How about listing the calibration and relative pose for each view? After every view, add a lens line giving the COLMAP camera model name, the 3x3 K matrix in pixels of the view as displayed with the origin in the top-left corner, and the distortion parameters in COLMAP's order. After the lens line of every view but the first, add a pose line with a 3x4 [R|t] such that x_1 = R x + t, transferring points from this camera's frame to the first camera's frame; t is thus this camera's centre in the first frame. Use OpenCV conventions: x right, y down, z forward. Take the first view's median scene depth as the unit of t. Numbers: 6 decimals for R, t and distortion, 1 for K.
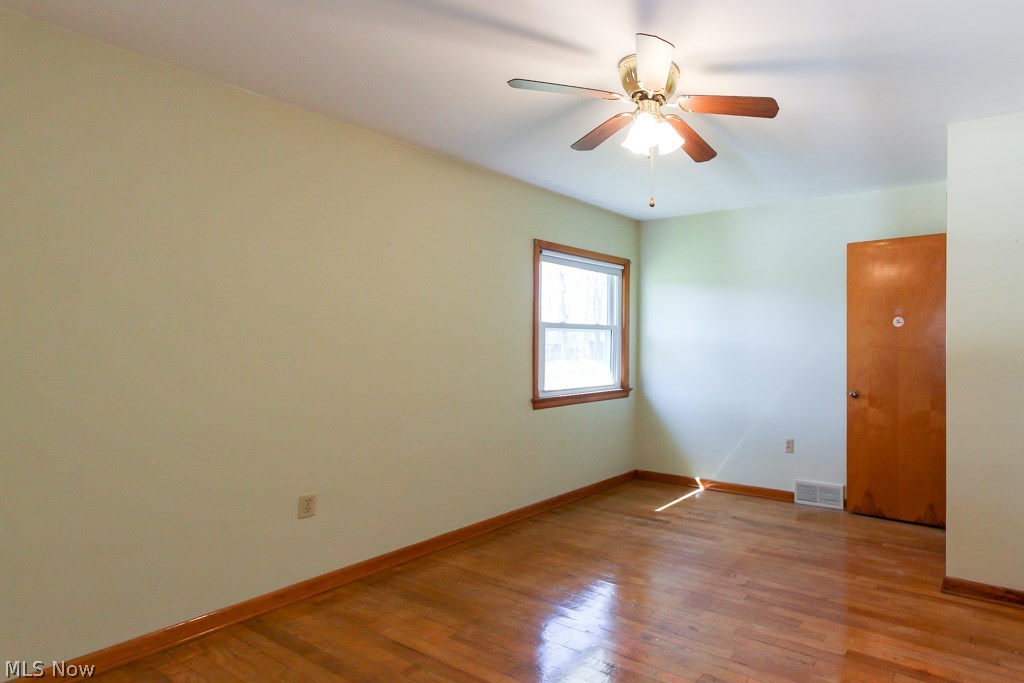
lens RADIAL K [[466.6, 0, 516.5], [0, 466.6, 347.7], [0, 0, 1]] dist [0.001920, 0.000406]
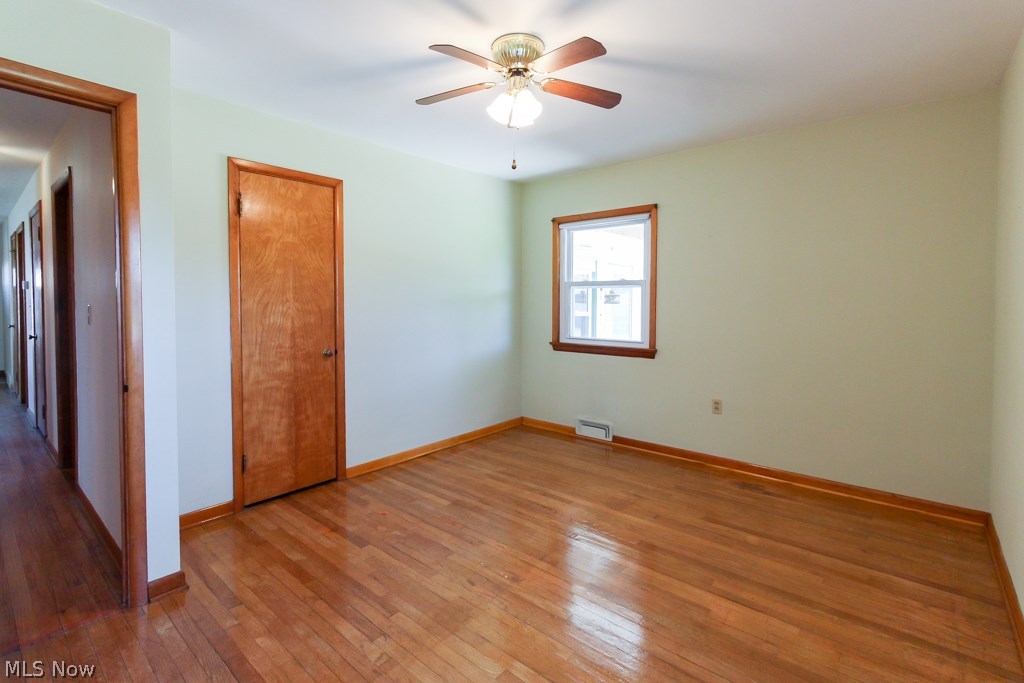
lens RADIAL K [[466.6, 0, 516.5], [0, 466.6, 347.7], [0, 0, 1]] dist [0.001920, 0.000406]
pose [[-0.972991, 0.016306, -0.230266, 0.476814], [-0.008846, 0.994136, 0.107778, -0.023852], [0.230673, 0.106904, -0.967141, 1.838674]]
